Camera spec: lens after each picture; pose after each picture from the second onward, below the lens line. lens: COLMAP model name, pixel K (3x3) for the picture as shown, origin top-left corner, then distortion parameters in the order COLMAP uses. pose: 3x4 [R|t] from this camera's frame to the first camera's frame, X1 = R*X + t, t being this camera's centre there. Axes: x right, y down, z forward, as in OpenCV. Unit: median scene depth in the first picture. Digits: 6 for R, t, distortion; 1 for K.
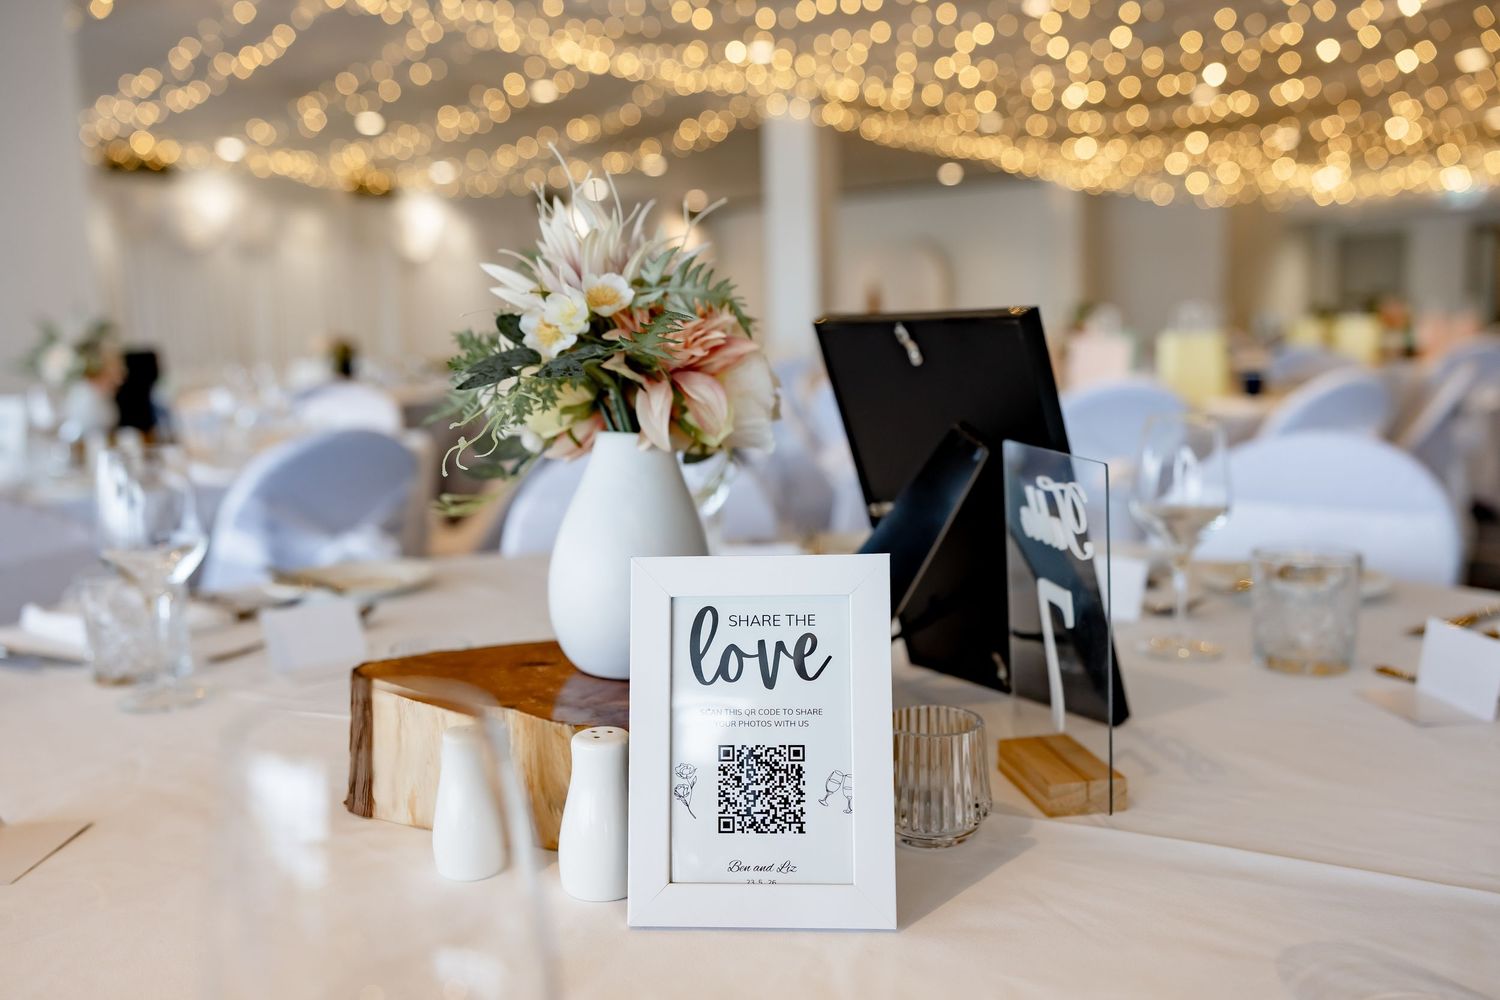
lens RADIAL K [[1332.2, 0, 751.2], [0, 1332.2, 502.1], [0, 0, 1]] dist [-0.001013, -0.000999]
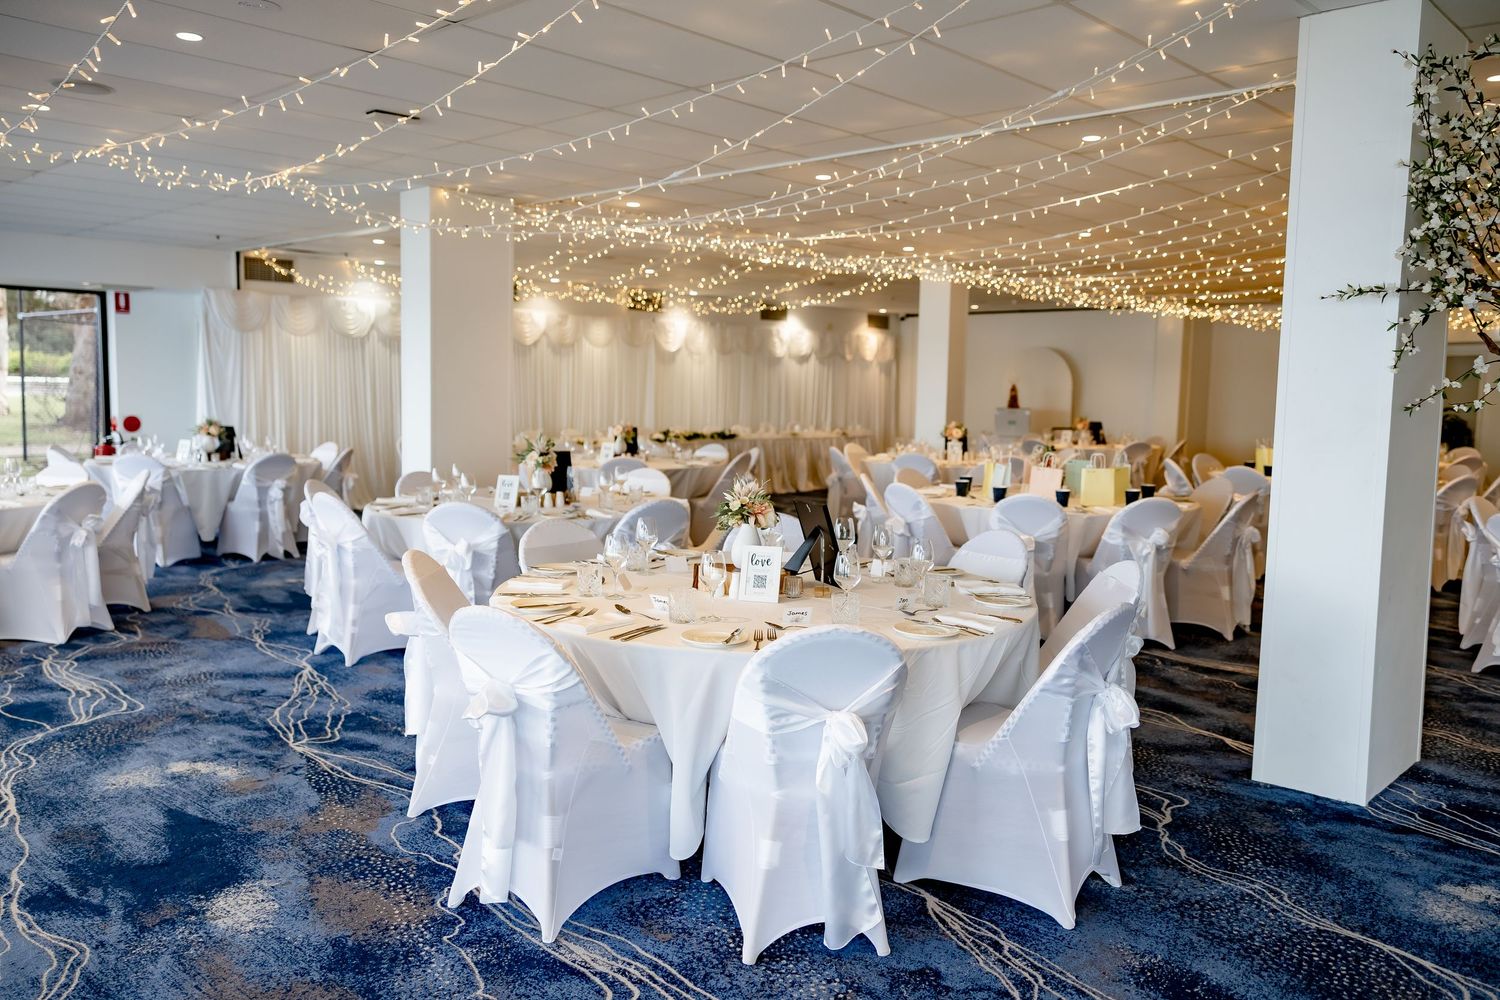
lens RADIAL K [[1175.6, 0, 750.0], [0, 1175.6, 498.0], [0, 0, 1]] dist [0.000291, 0.000021]
pose [[0.985361, 0.057867, -0.160358, 0.157368], [-0.063573, 0.997506, -0.030675, -0.002044], [0.158183, 0.040420, 0.986582, -0.864328]]
